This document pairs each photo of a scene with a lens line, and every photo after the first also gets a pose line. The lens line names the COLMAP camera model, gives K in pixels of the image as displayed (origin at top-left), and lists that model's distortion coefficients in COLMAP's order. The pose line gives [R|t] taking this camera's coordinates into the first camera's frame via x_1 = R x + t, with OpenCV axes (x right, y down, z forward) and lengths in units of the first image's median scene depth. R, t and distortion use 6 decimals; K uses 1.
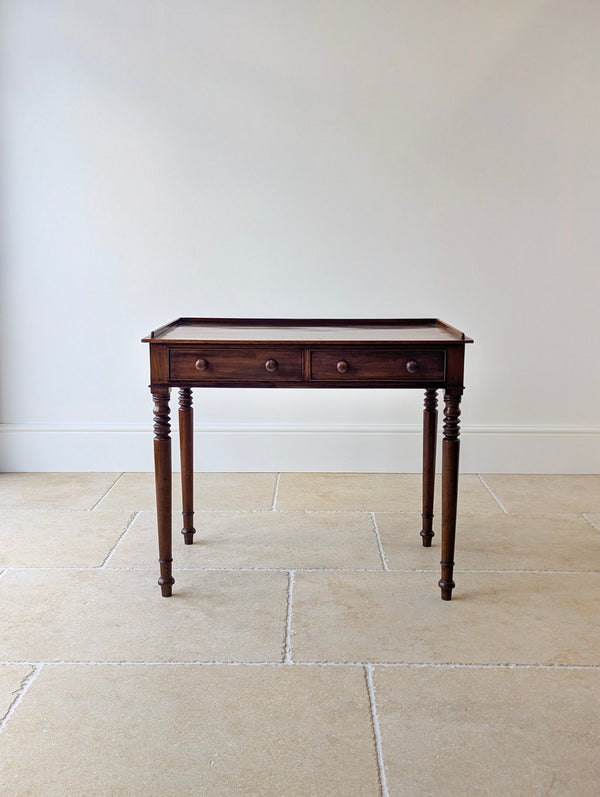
lens RADIAL K [[857.5, 0, 286.1], [0, 857.5, 417.8], [0, 0, 1]] dist [0.014009, 0.006283]
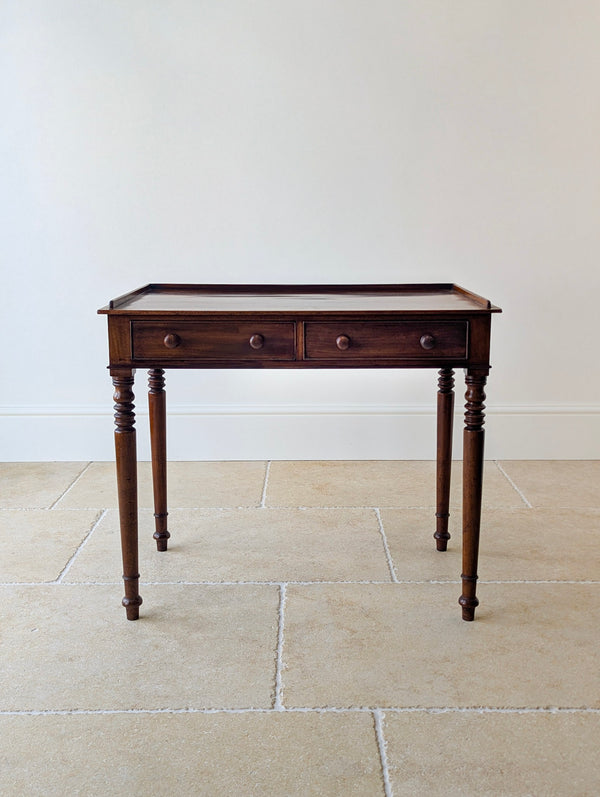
lens RADIAL K [[899.4, 0, 297.5], [0, 899.4, 396.8], [0, 0, 1]] dist [0.011857, 0.024827]
pose [[0.999772, -0.006740, 0.020271, 0.004225], [0.006578, 0.999946, 0.008028, -0.014312], [-0.020324, -0.007892, 0.999762, 0.136181]]
